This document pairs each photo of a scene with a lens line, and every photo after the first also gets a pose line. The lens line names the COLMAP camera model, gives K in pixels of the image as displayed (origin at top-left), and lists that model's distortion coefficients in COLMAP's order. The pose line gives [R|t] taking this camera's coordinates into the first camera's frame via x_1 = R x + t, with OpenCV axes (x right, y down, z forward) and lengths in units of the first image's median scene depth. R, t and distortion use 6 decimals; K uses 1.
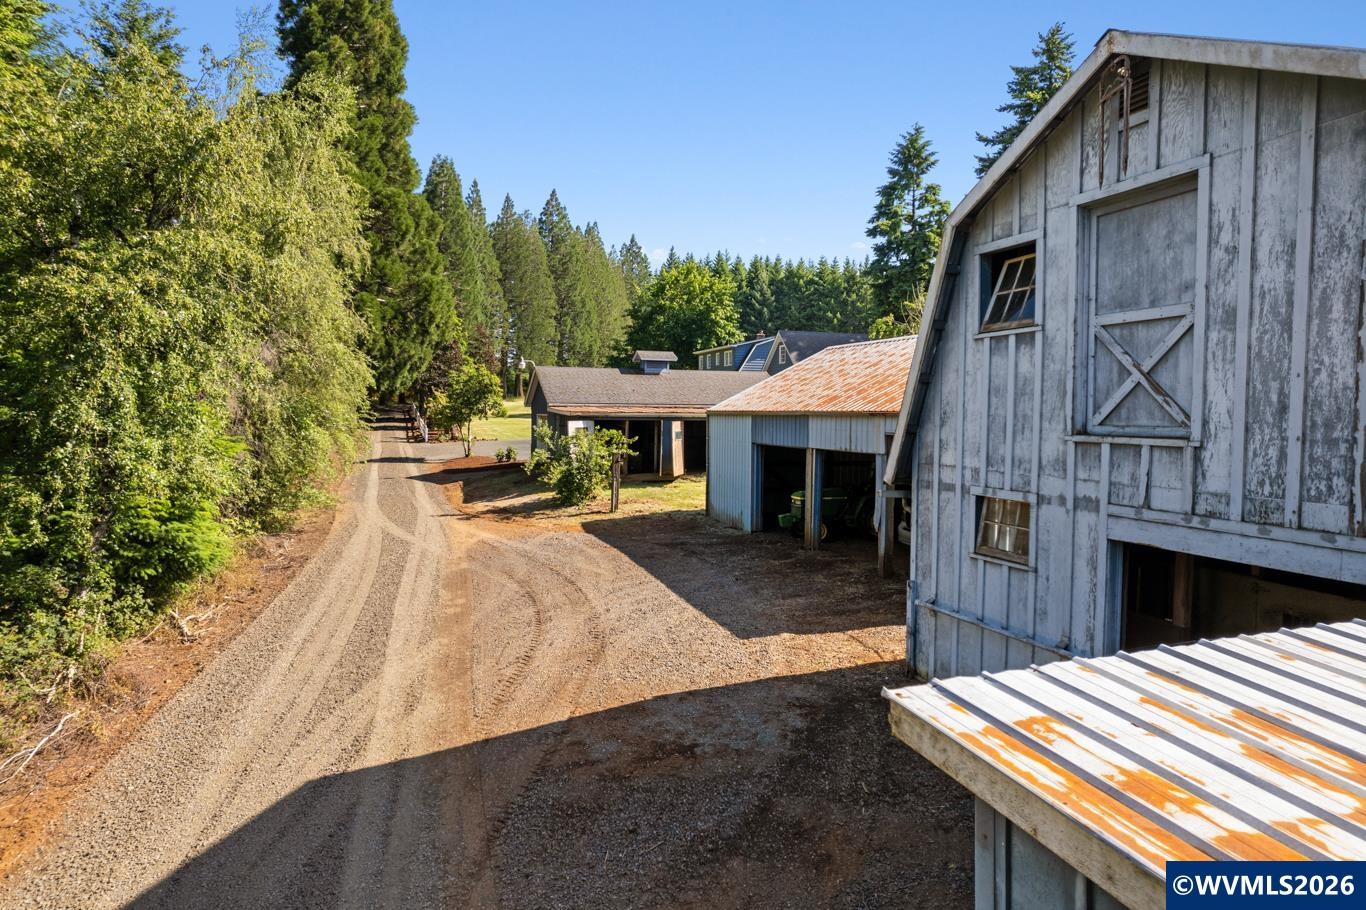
lens RADIAL K [[887.0, 0, 689.1], [0, 887.0, 459.4], [0, 0, 1]] dist [-0.104576, 0.095631]
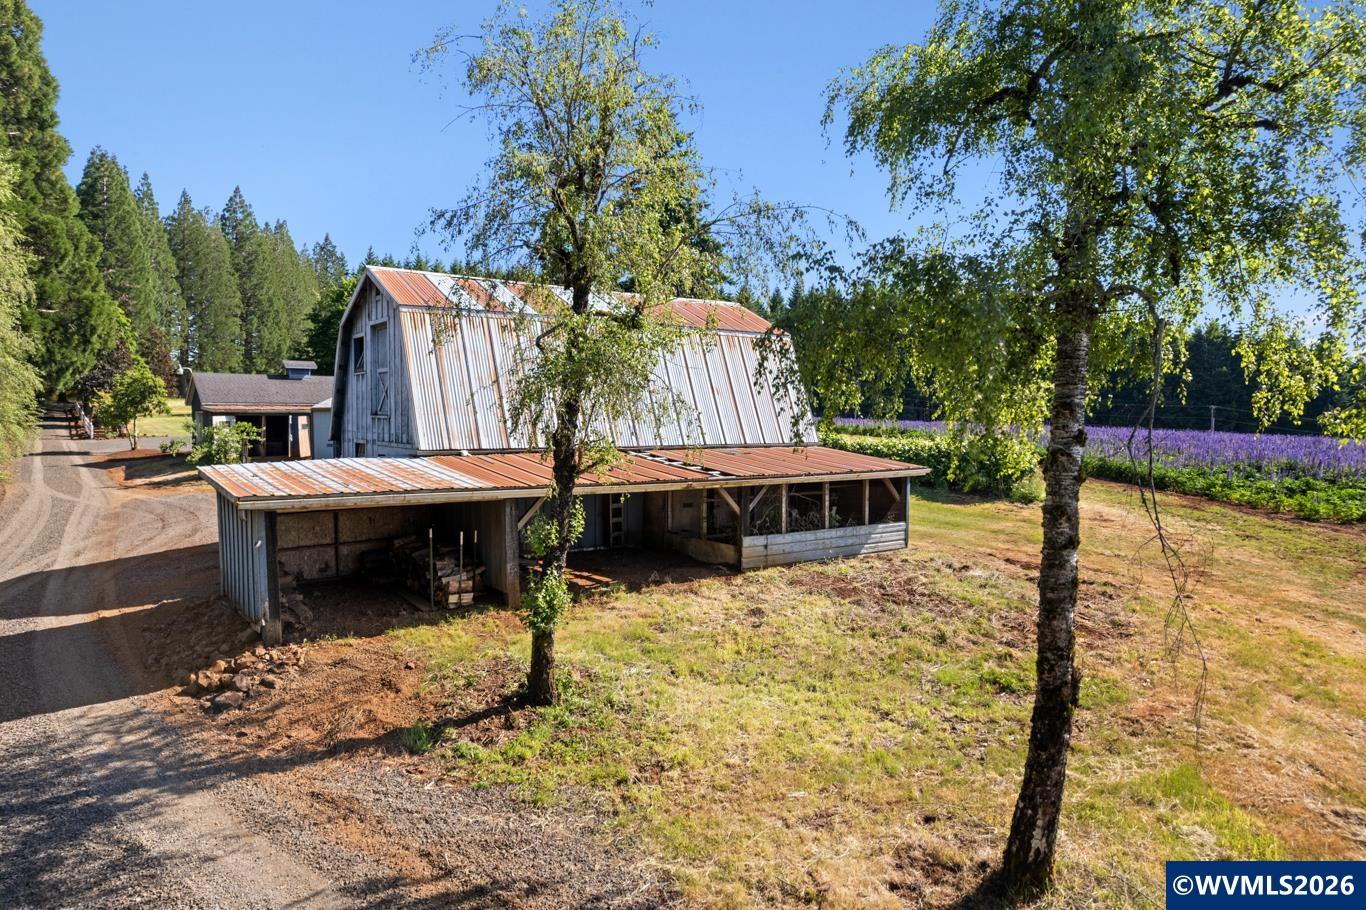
lens RADIAL K [[885.9, 0, 716.5], [0, 885.9, 459.7], [0, 0, 1]] dist [-0.103081, 0.072889]
pose [[0.943496, -0.019223, 0.330824, 0.047029], [0.018530, 0.999815, 0.005251, 0.009279], [-0.330864, 0.001176, 0.943678, -0.149796]]
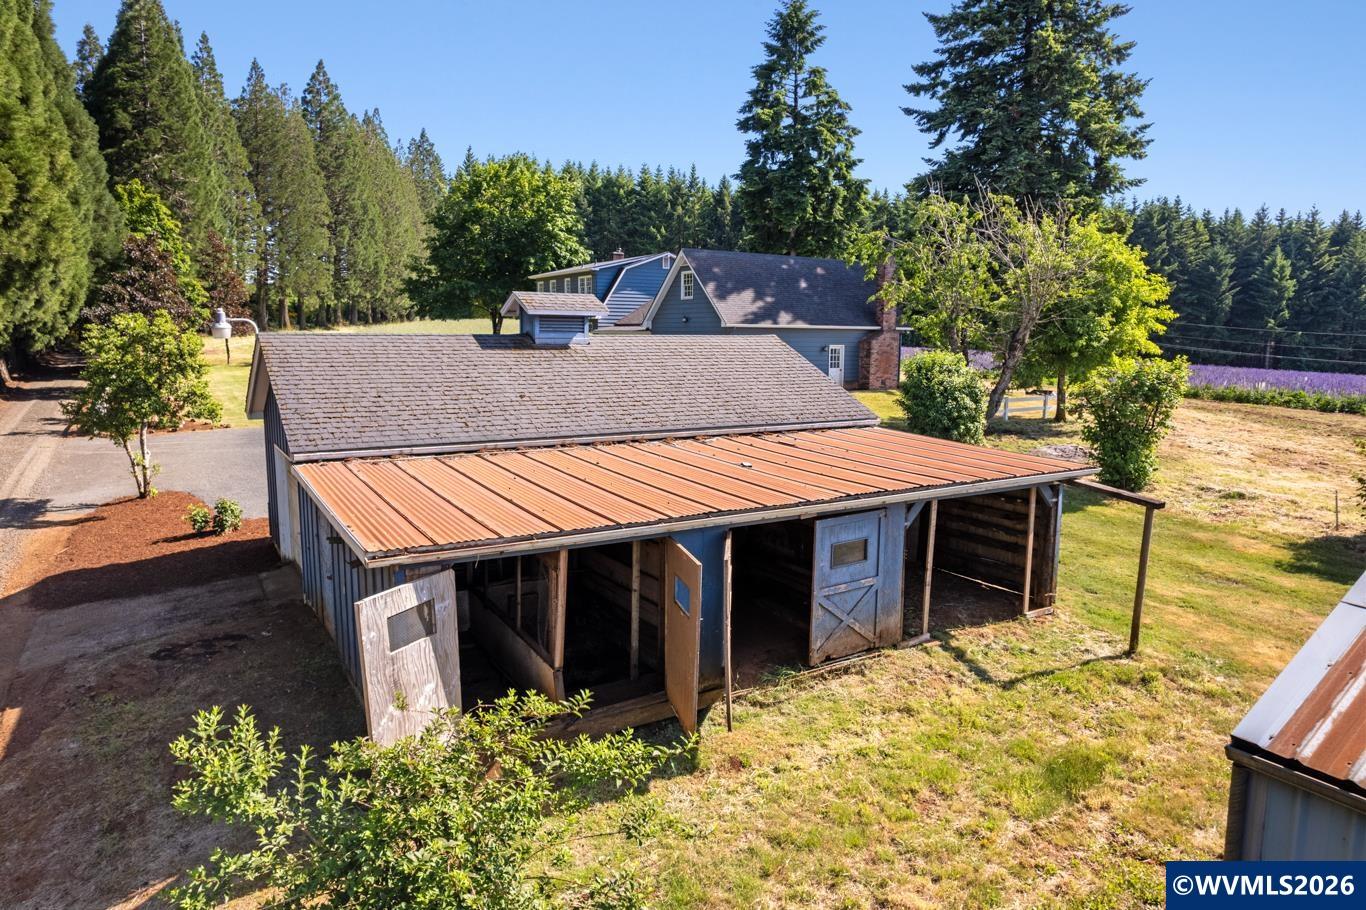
lens RADIAL K [[887.0, 0, 689.1], [0, 887.0, 459.4], [0, 0, 1]] dist [-0.104576, 0.095631]
pose [[0.973348, -0.031027, 0.227224, -0.032158], [0.010116, 0.995650, 0.092622, -0.034172], [-0.229109, -0.087855, 0.969428, 0.237796]]
